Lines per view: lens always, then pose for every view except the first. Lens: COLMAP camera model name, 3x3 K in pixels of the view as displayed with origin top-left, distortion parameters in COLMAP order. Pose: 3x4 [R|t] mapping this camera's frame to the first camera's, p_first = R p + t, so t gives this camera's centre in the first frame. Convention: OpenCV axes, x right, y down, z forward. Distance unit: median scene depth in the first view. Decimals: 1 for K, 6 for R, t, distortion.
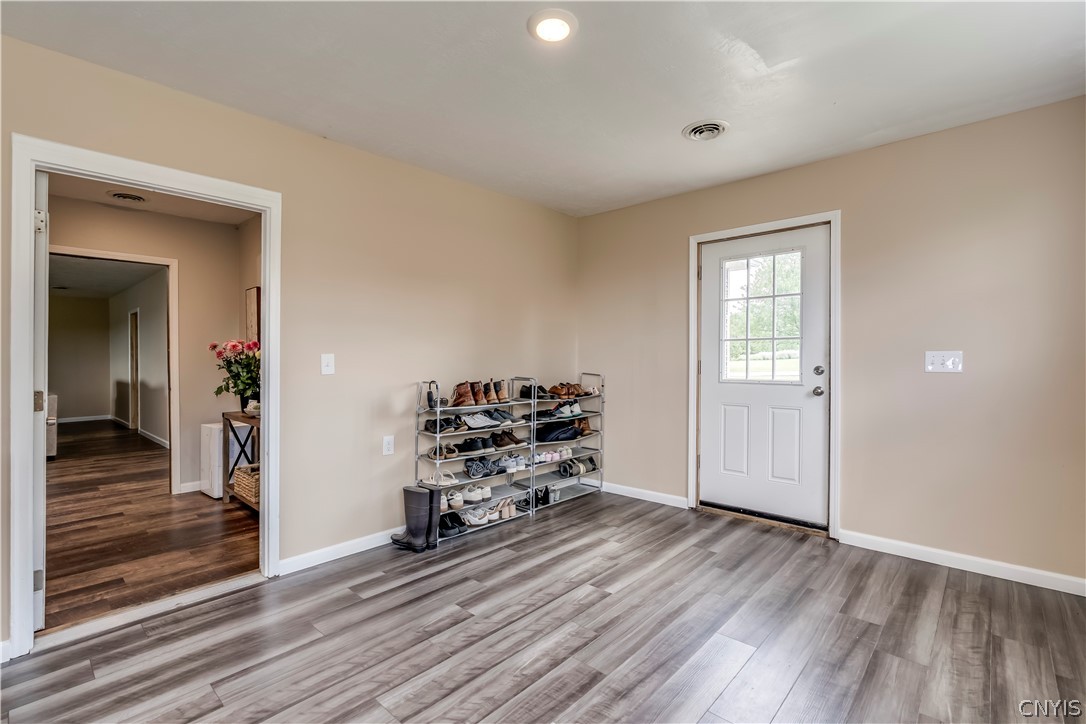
lens RADIAL K [[503.6, 0, 543.2], [0, 503.6, 360.1], [0, 0, 1]] dist [-0.006362, 0.000748]
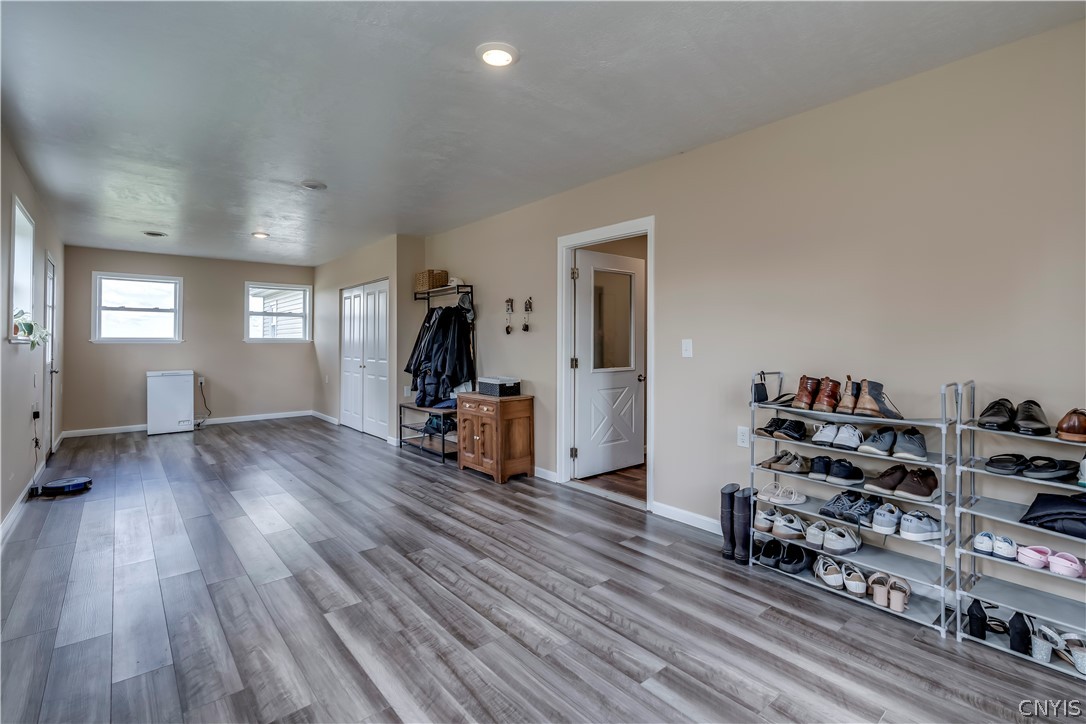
lens RADIAL K [[503.6, 0, 540.2], [0, 503.6, 336.8], [0, 0, 1]] dist [-0.006362, 0.000748]
pose [[-0.136196, -0.004337, -0.990672, 0.883392], [-0.006822, 0.999971, -0.003440, -0.014770], [0.990658, 0.006290, -0.136222, 0.993062]]
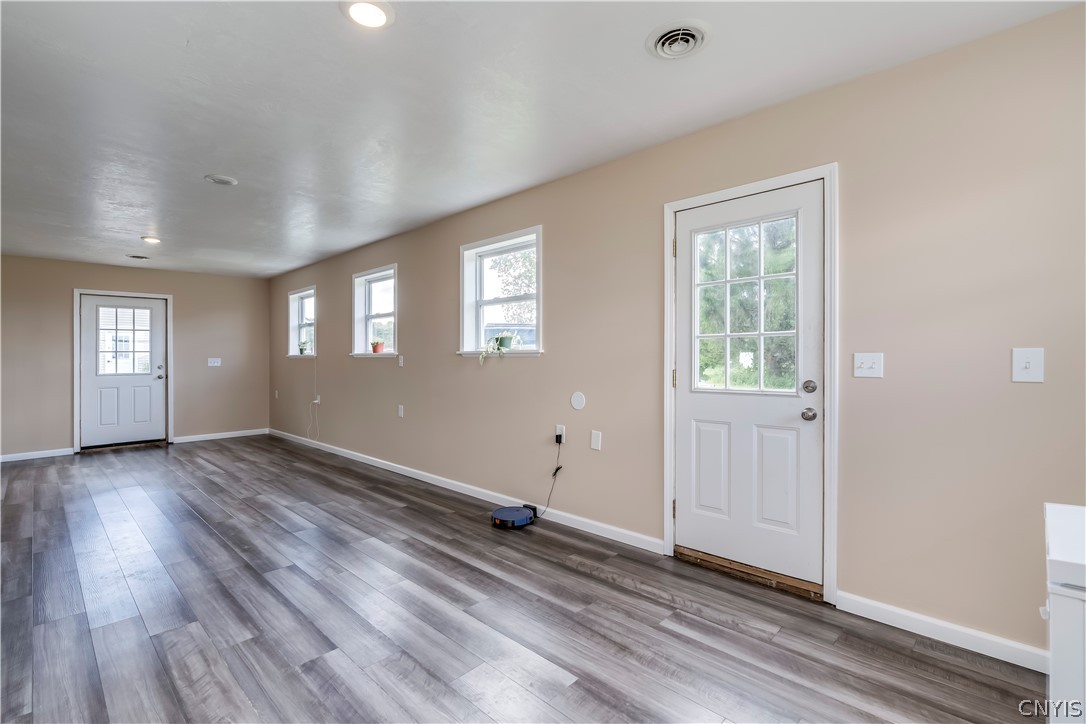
lens RADIAL K [[503.6, 0, 543.4], [0, 503.6, 358.3], [0, 0, 1]] dist [-0.006362, 0.000748]
pose [[0.044335, -0.006444, 0.998996, -1.289898], [0.008153, 0.999948, 0.006088, -0.014201], [-0.998983, 0.007875, 0.044385, -0.616593]]
